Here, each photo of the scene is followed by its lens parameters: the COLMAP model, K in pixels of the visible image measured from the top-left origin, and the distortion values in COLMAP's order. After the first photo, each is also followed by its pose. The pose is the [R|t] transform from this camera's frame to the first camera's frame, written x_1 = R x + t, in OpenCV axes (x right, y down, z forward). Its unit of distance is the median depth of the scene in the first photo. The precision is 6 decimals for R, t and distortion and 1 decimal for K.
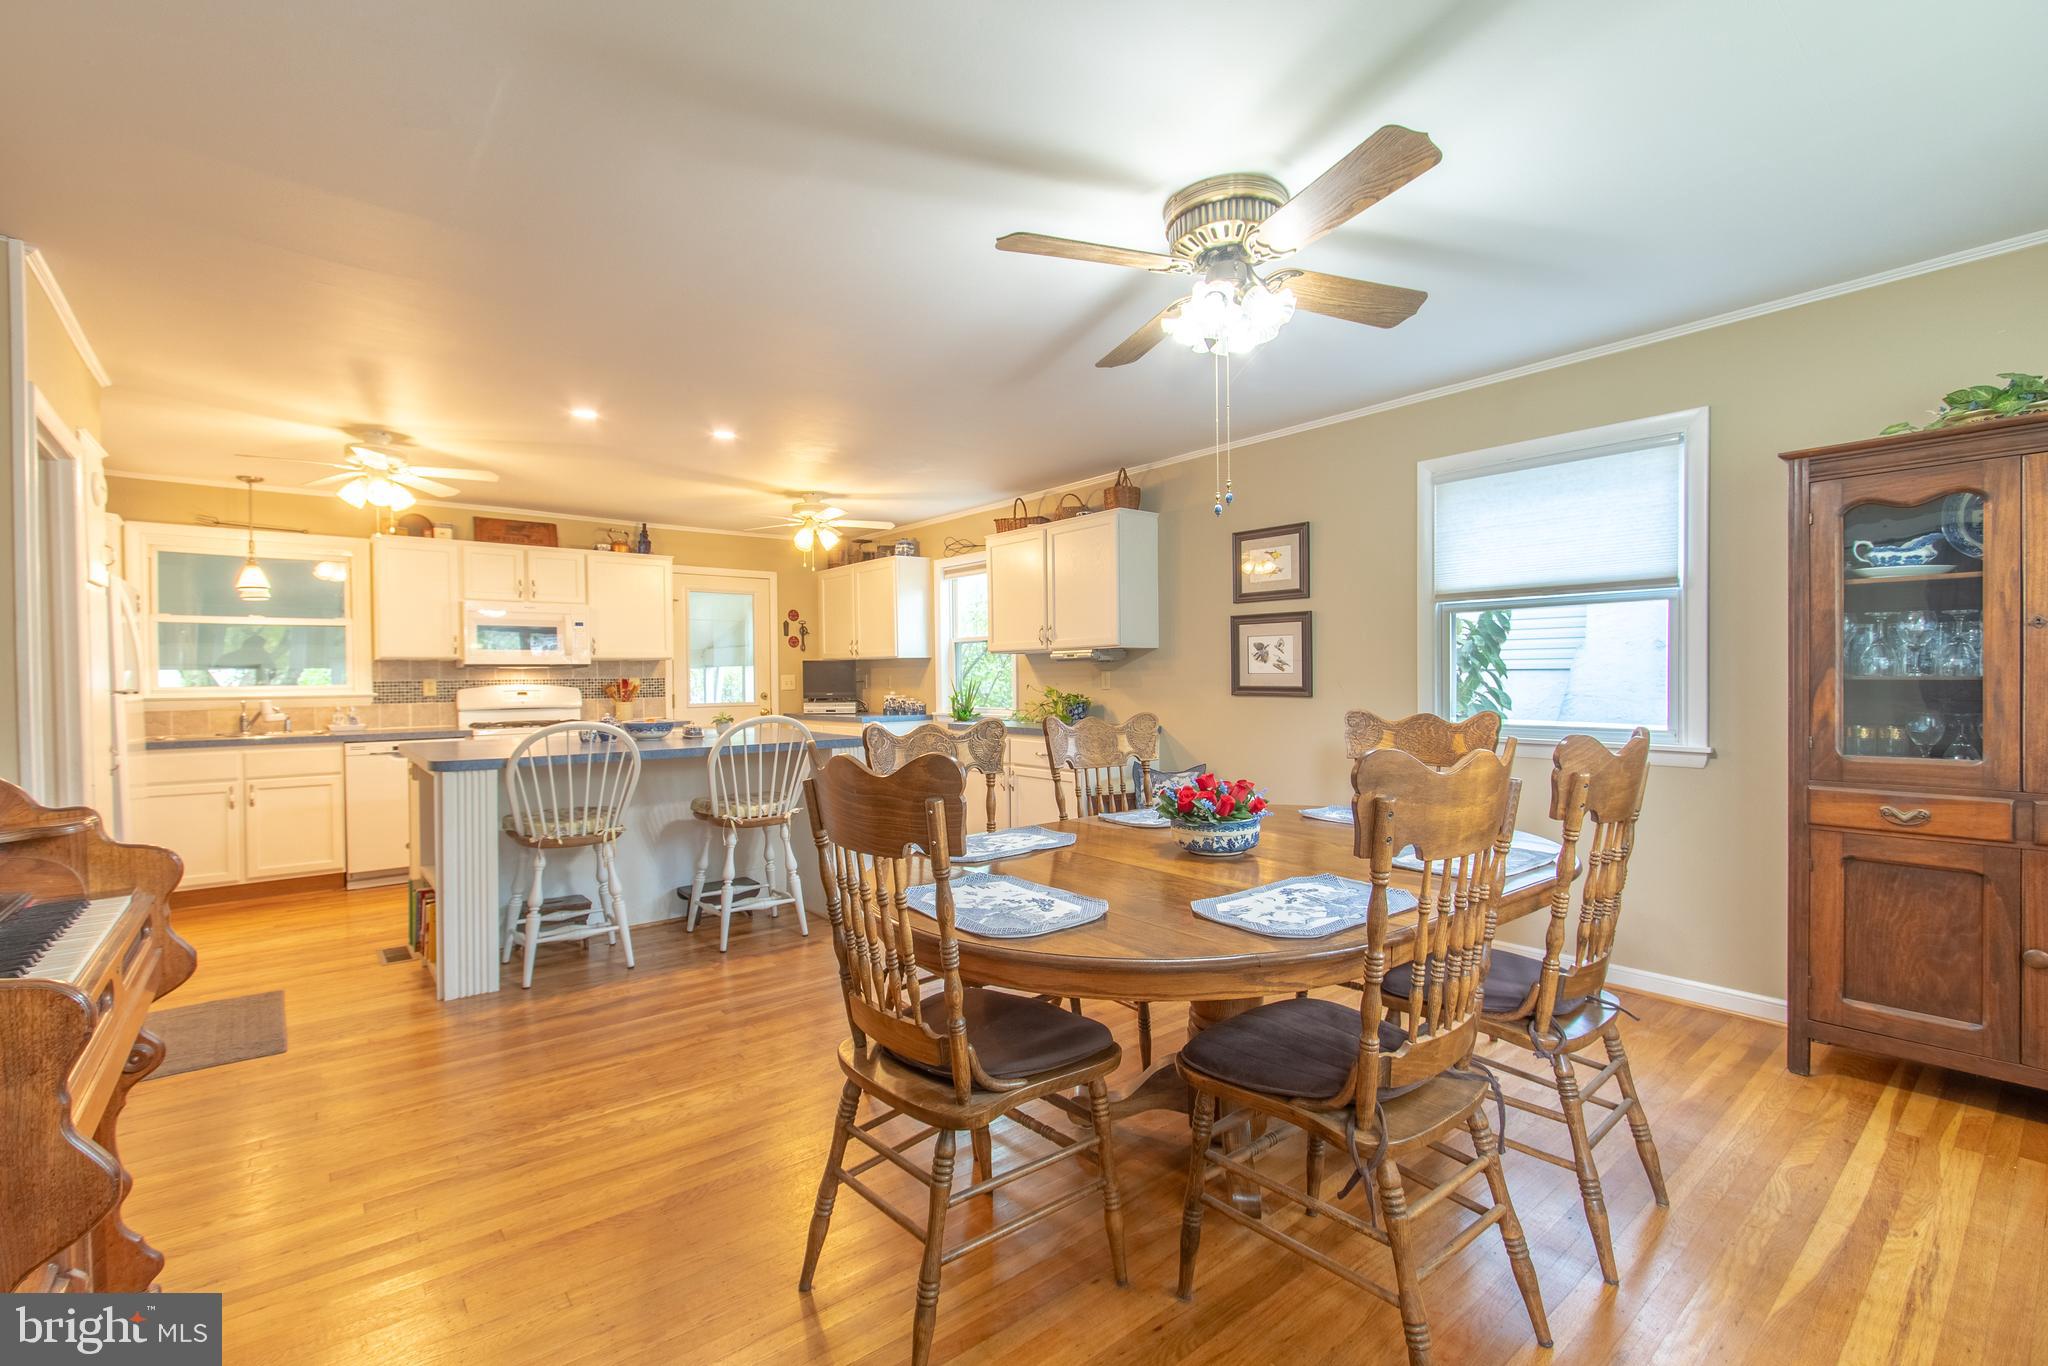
lens RADIAL K [[891.1, 0, 1025.3], [0, 891.1, 684.9], [0, 0, 1]] dist [0.000892, 0.000312]
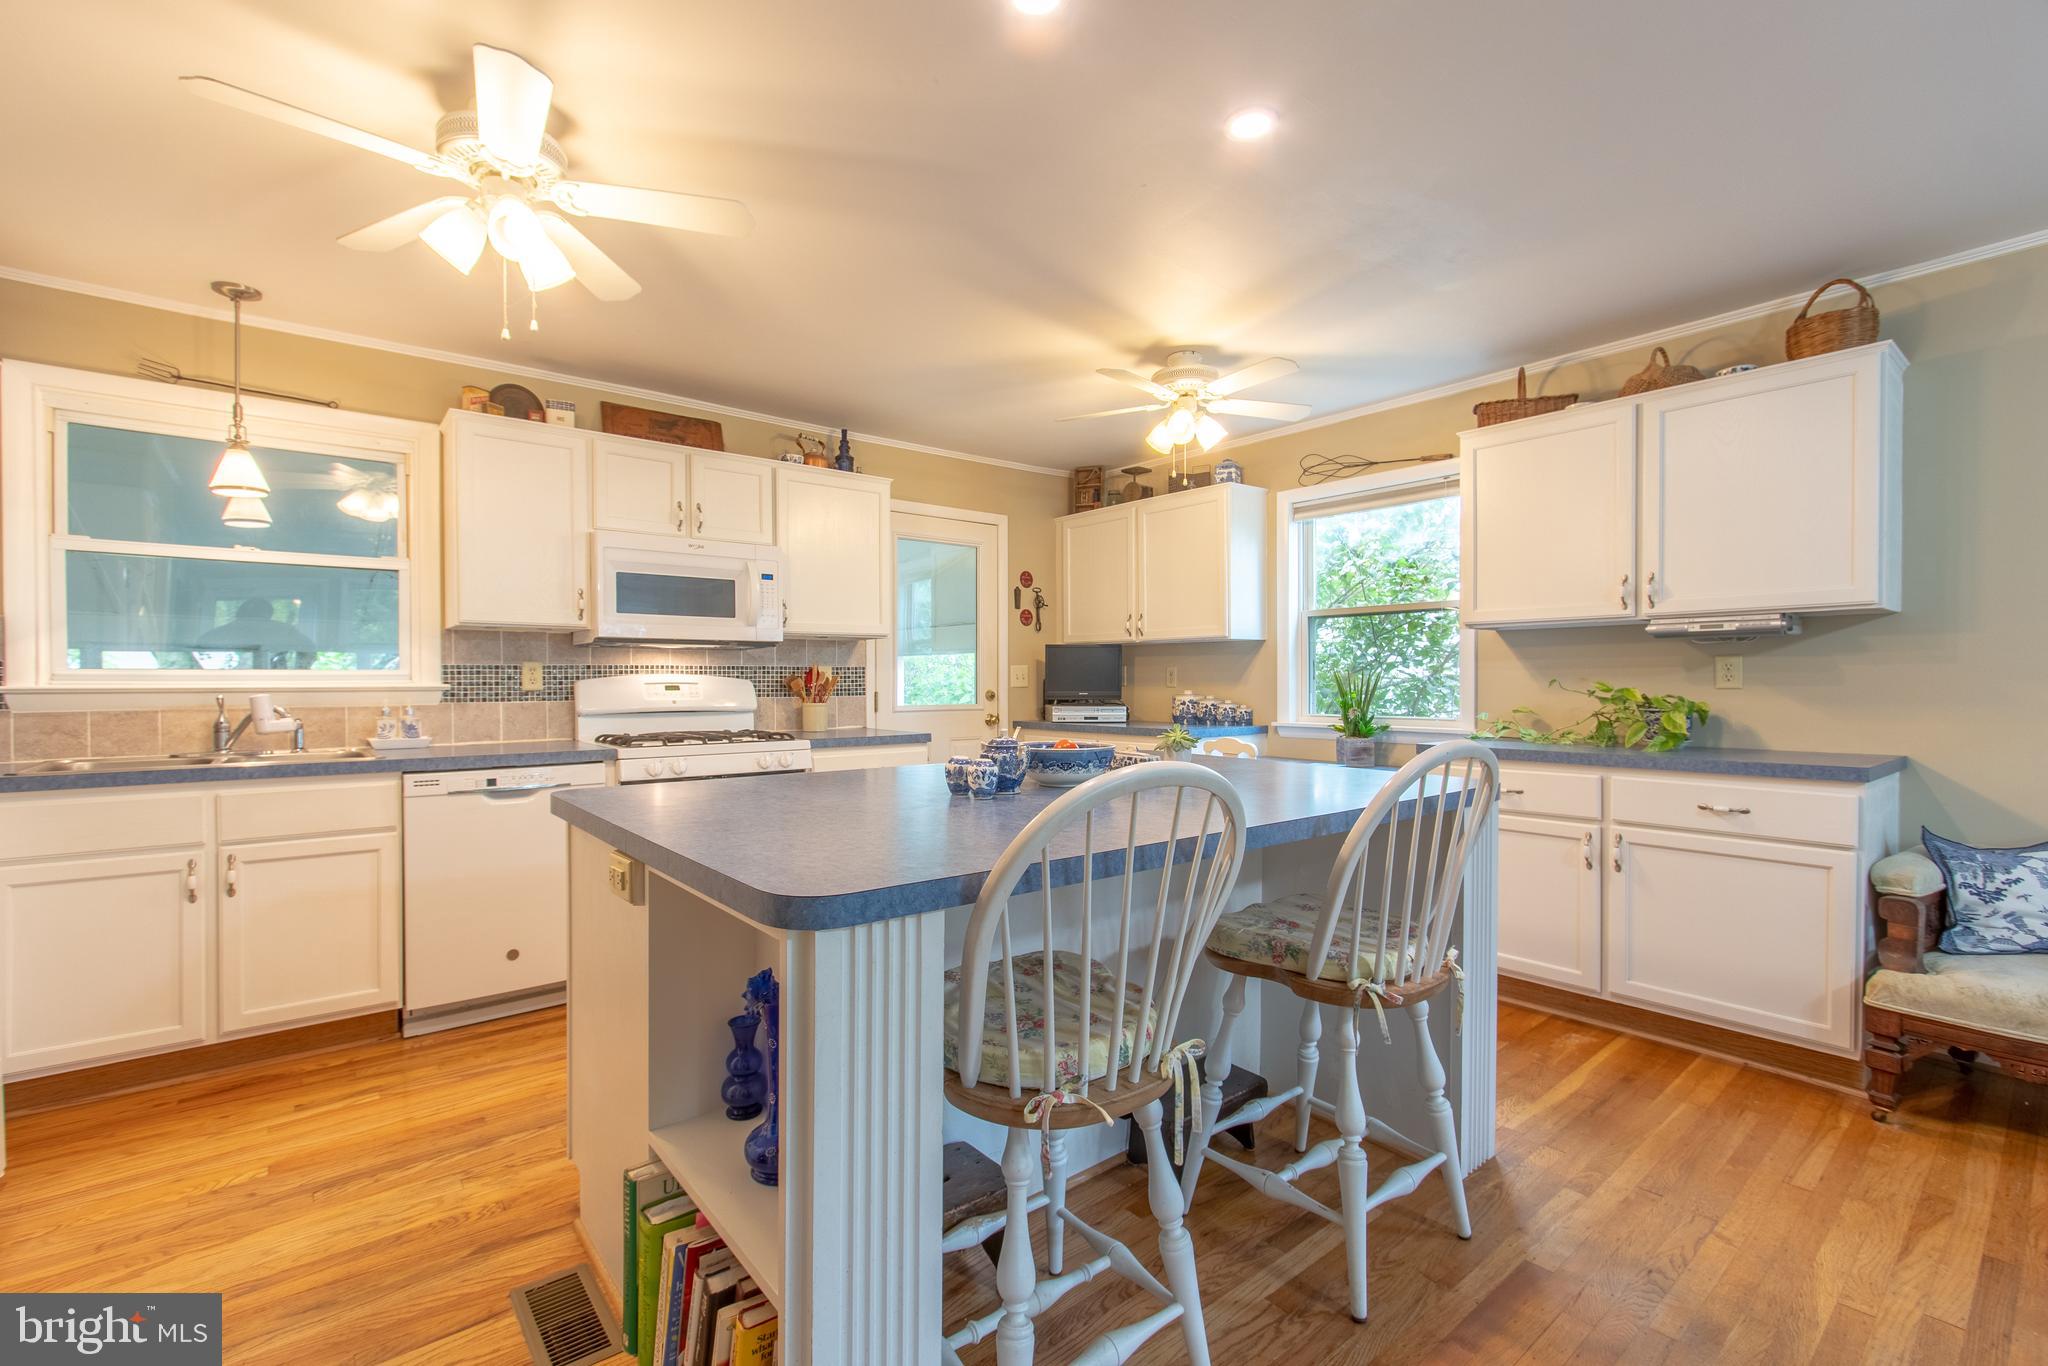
lens RADIAL K [[891.1, 0, 1022.2], [0, 891.1, 687.0], [0, 0, 1]] dist [0.000892, 0.000312]
pose [[0.999940, 0.009166, -0.005949, -0.331209], [-0.009169, 0.999958, -0.000542, 0.007584], [0.005943, 0.000596, 0.999982, 0.396100]]
